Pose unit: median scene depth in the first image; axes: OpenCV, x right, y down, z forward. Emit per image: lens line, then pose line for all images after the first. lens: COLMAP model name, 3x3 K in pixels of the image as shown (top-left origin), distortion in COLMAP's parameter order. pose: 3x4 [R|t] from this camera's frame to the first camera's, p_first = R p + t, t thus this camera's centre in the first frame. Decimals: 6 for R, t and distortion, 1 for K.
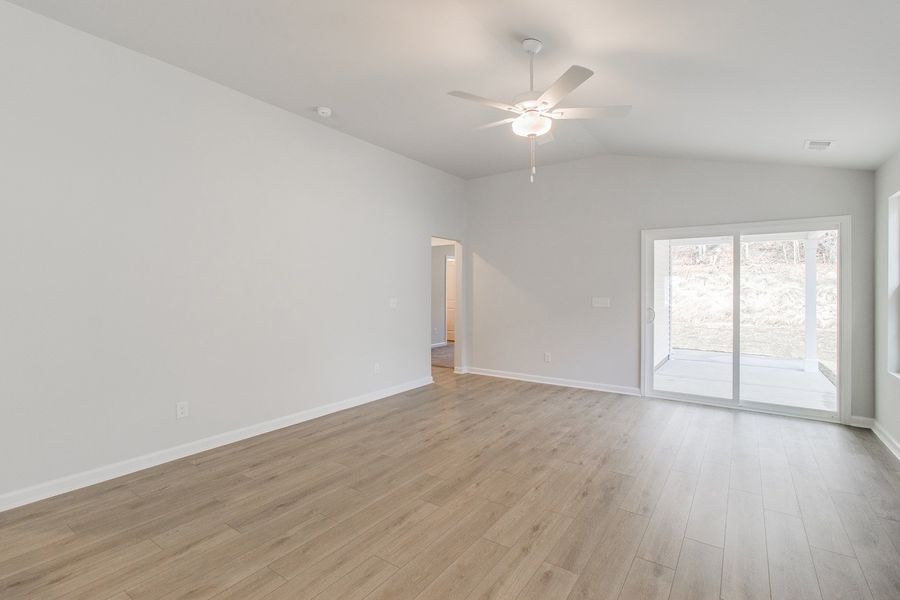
lens RADIAL K [[416.2, 0, 455.3], [0, 416.2, 292.9], [0, 0, 1]] dist [-0.001008, -0.000016]
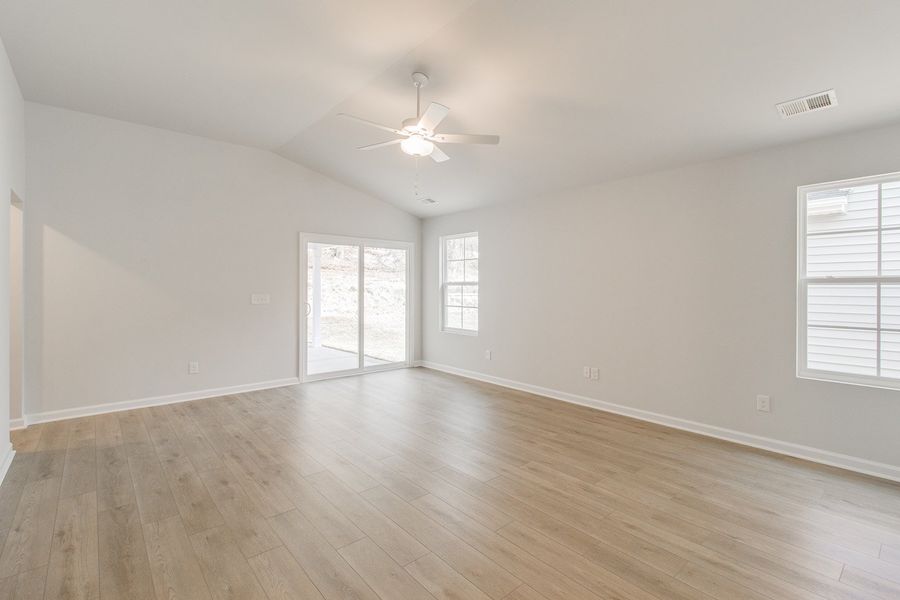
lens RADIAL K [[416.2, 0, 451.5], [0, 416.2, 291.9], [0, 0, 1]] dist [-0.001008, -0.000016]
pose [[0.247497, -0.012021, 0.968814, -0.611561], [0.004711, 0.999926, 0.011203, -0.004718], [-0.968877, 0.001792, 0.247535, 0.404238]]
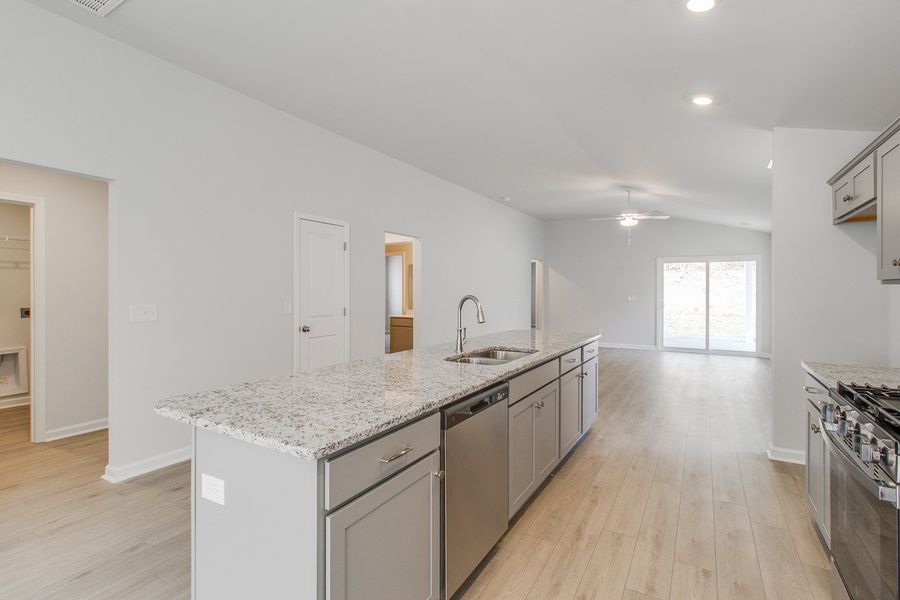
lens RADIAL K [[416.2, 0, 464.2], [0, 416.2, 292.8], [0, 0, 1]] dist [-0.001008, -0.000016]
pose [[0.995485, -0.002393, 0.094885, -0.652272], [0.002480, 0.999997, -0.000799, 0.000375], [-0.094883, 0.001031, 0.995488, -0.840417]]
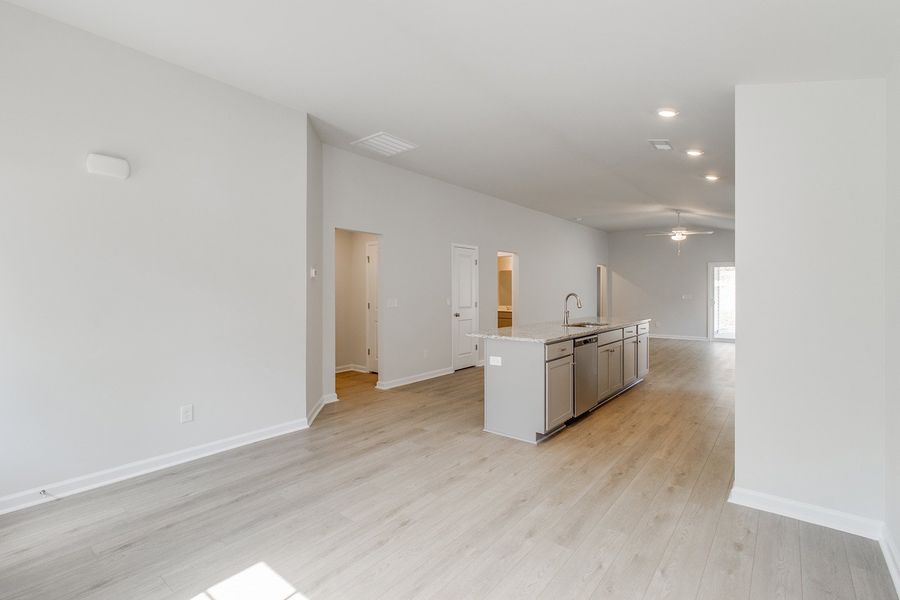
lens RADIAL K [[416.2, 0, 453.8], [0, 416.2, 295.3], [0, 0, 1]] dist [-0.001008, -0.000016]
pose [[0.998201, -0.004323, -0.059800, -0.850855], [0.004543, 0.999983, 0.003540, 0.003693], [0.059784, -0.003805, 0.998204, -1.413916]]
